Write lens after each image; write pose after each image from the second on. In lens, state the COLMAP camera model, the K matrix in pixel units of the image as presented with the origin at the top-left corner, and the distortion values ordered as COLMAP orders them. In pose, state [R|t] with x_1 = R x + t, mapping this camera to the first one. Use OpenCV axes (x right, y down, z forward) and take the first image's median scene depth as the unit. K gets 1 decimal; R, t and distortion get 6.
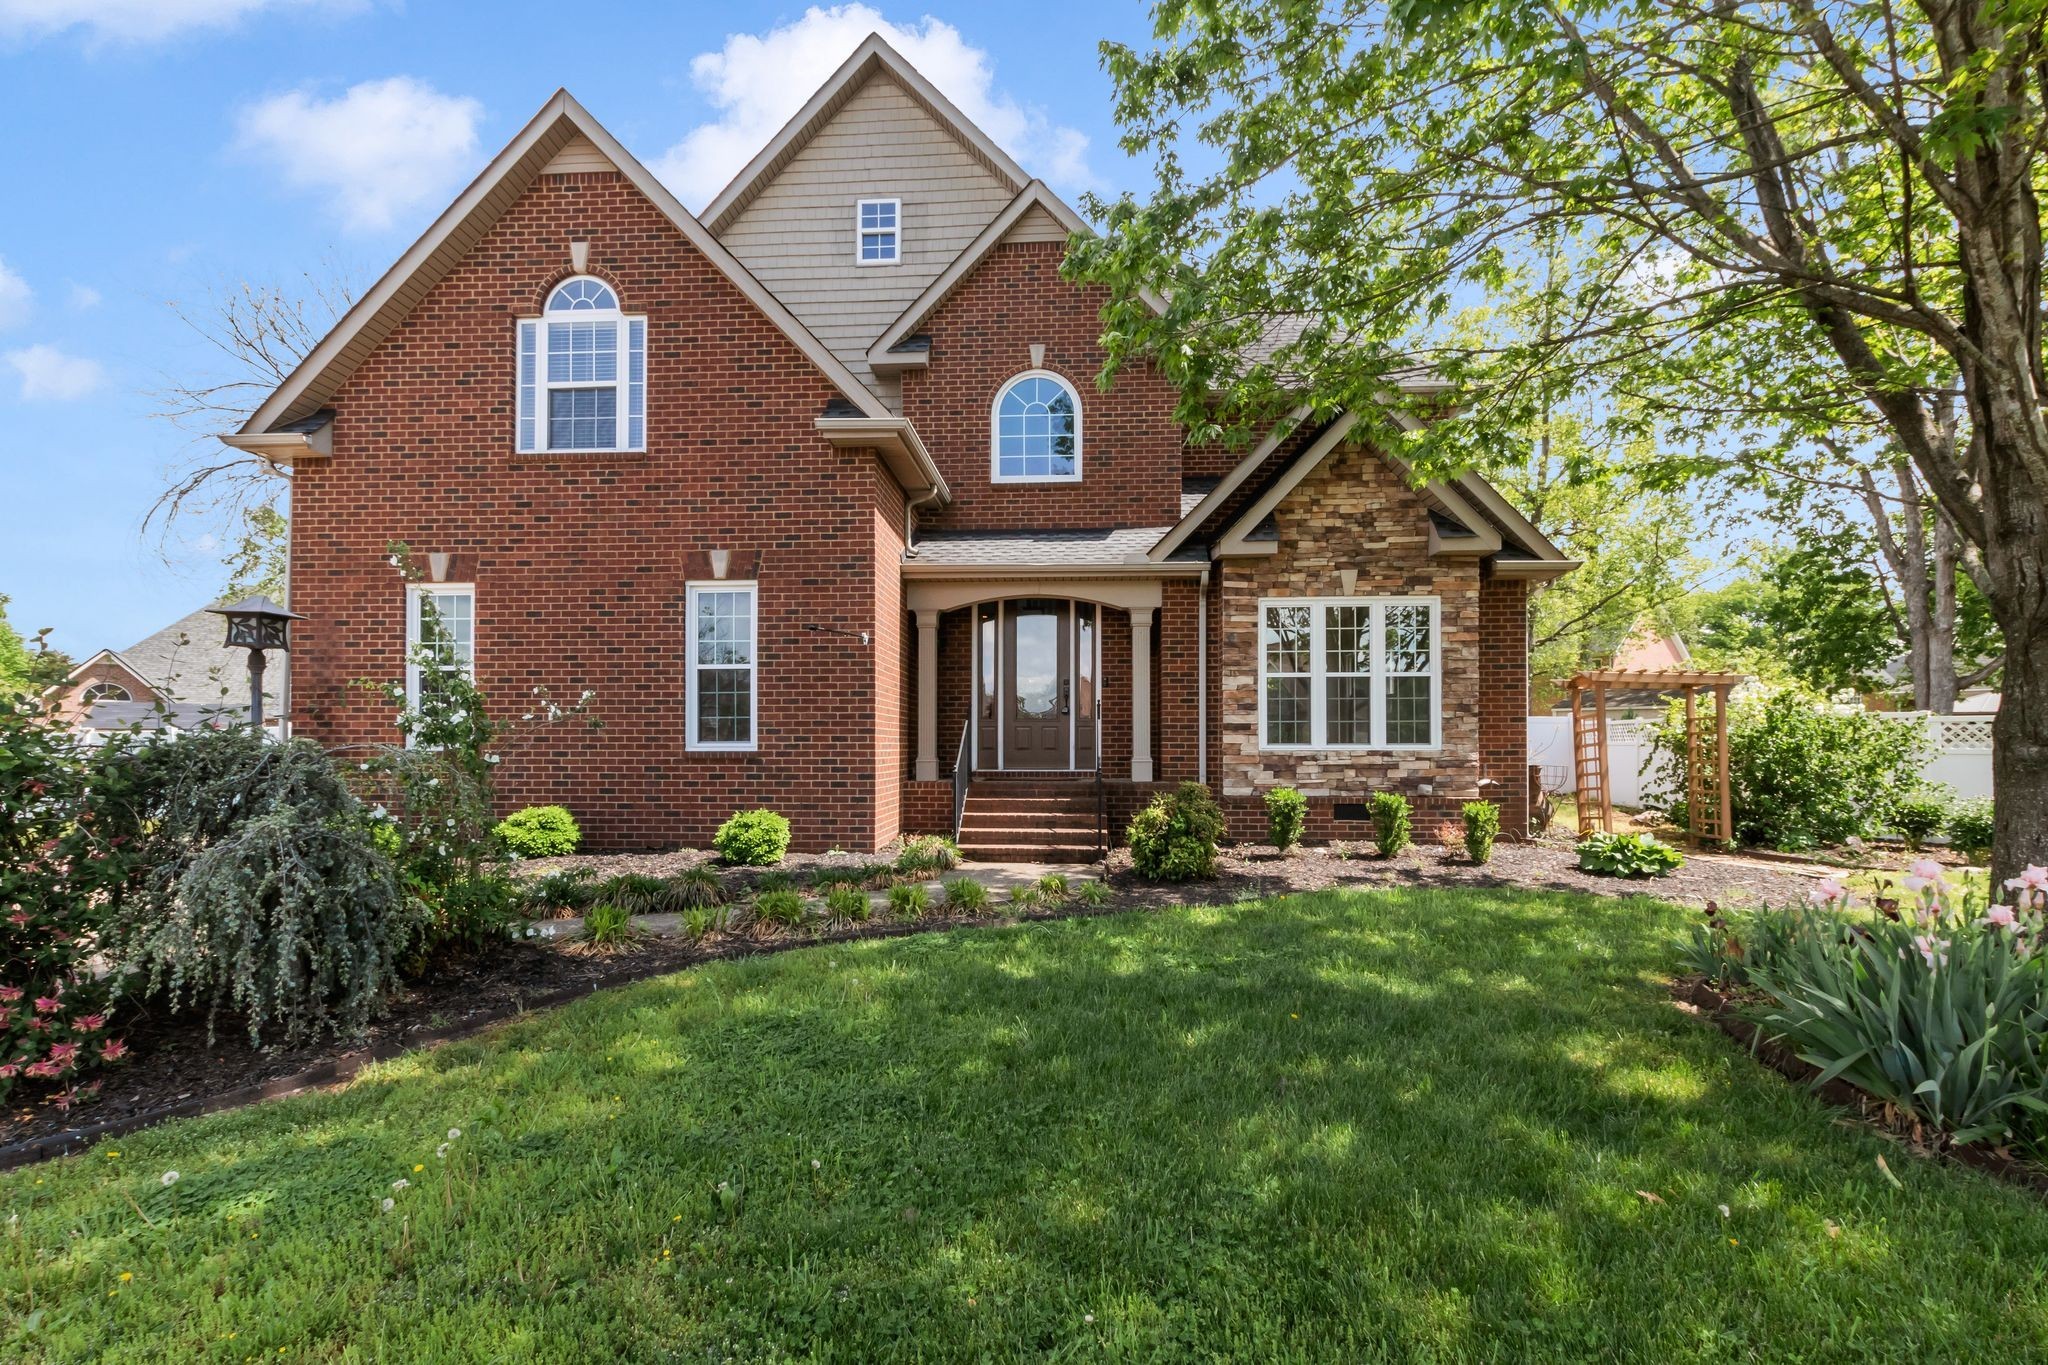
lens RADIAL K [[943.0, 0, 1025.7], [0, 943.0, 735.2], [0, 0, 1]] dist [0.001623, 0.000456]
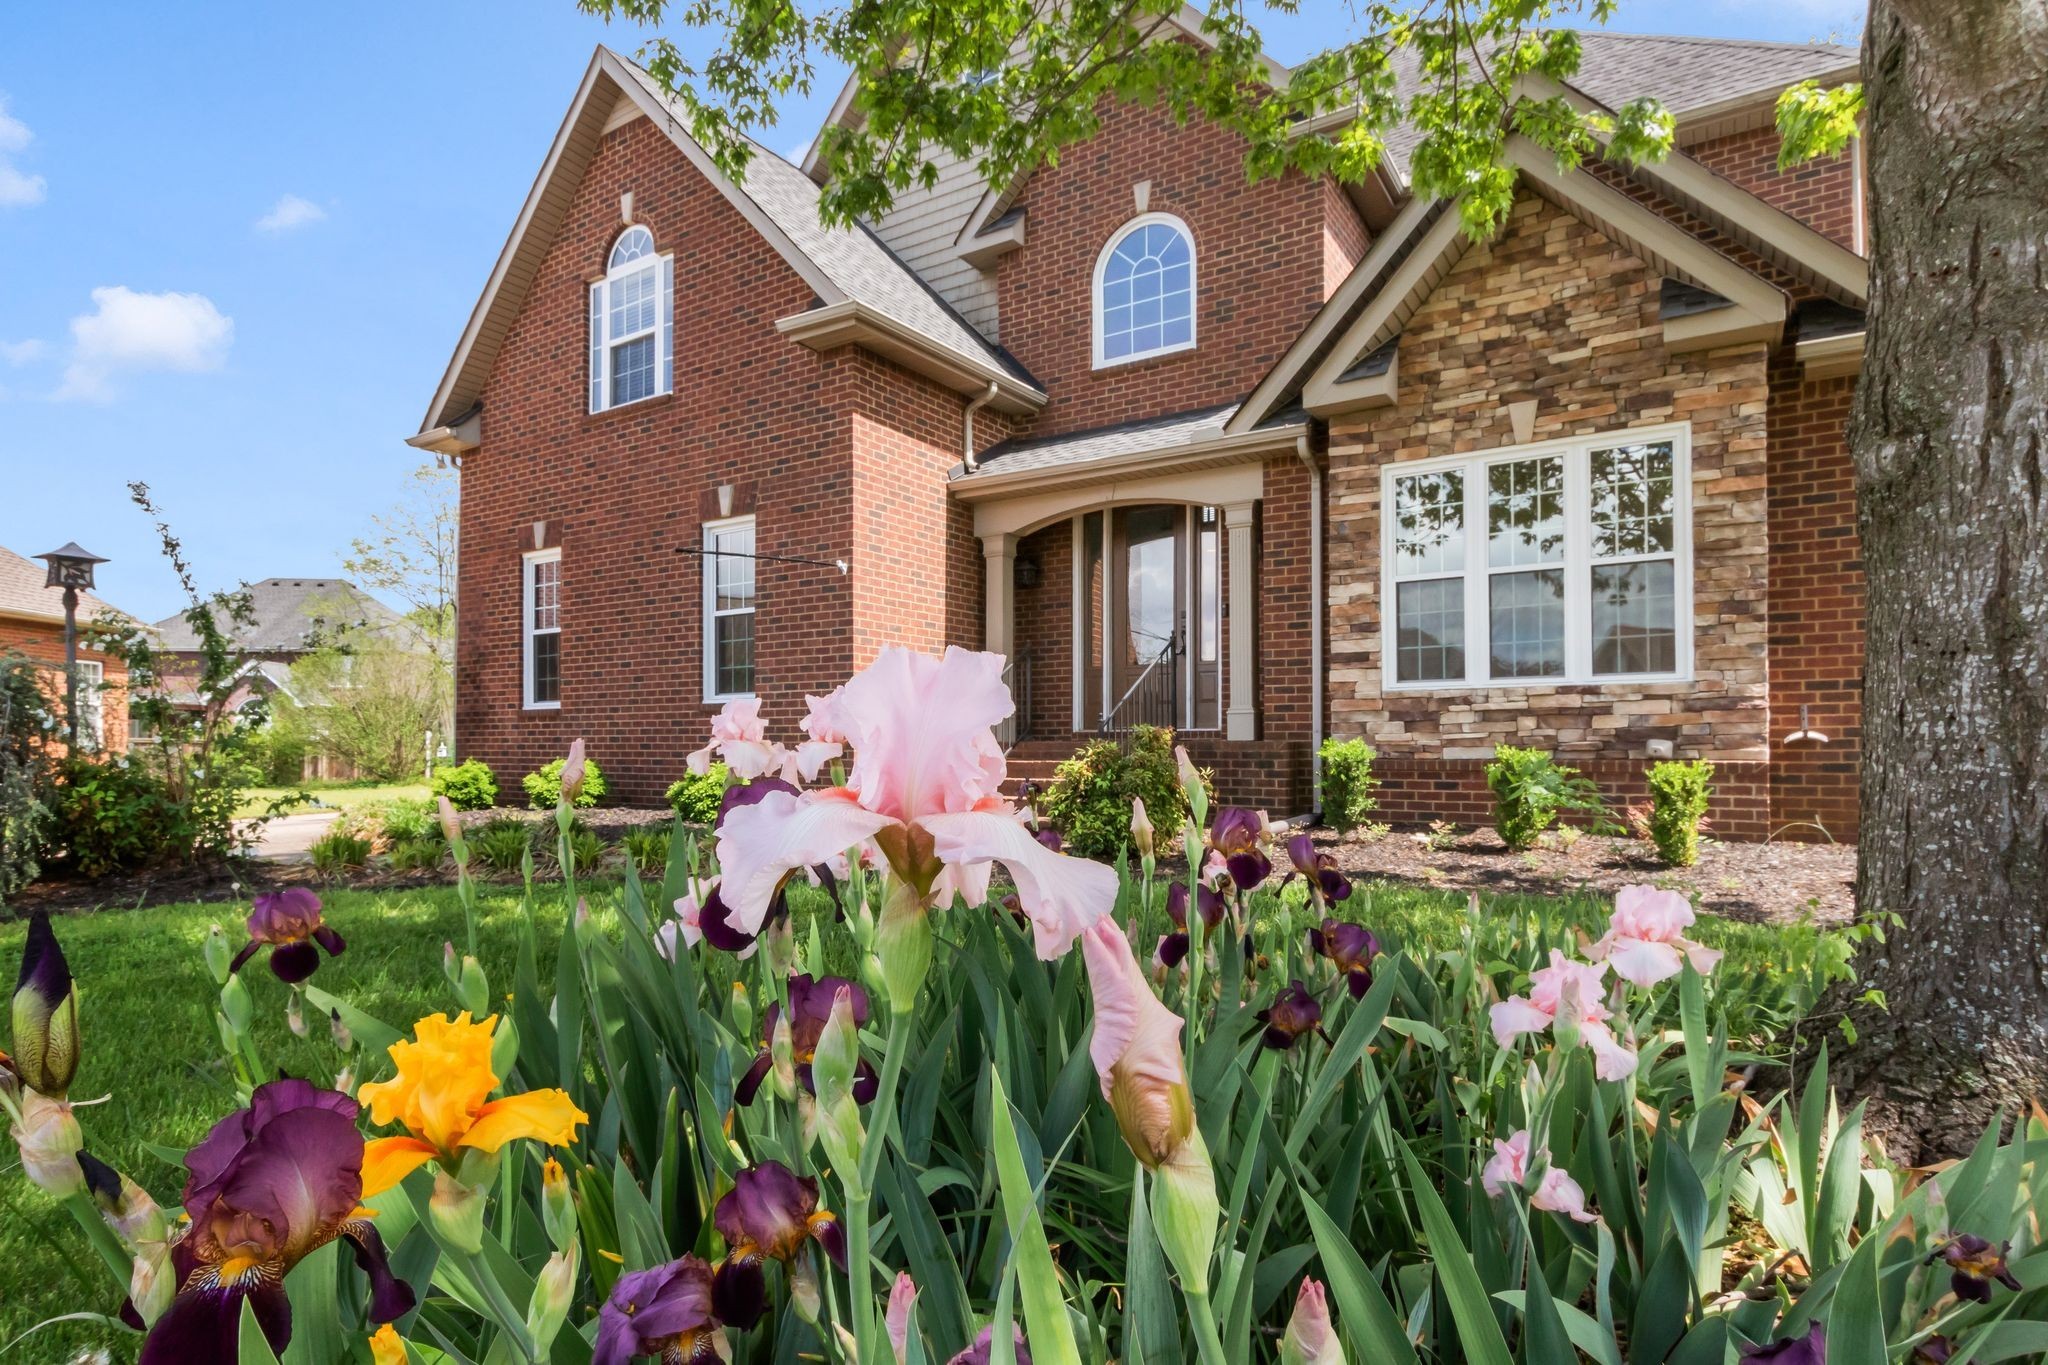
lens RADIAL K [[1064.9, 0, 1026.8], [0, 1064.9, 729.5], [0, 0, 1]] dist [0.003919, 0.000563]
pose [[0.870637, -0.009255, -0.491839, 0.404063], [0.007759, 0.999957, -0.005082, 0.045942], [0.491865, 0.000608, 0.870671, 0.212671]]
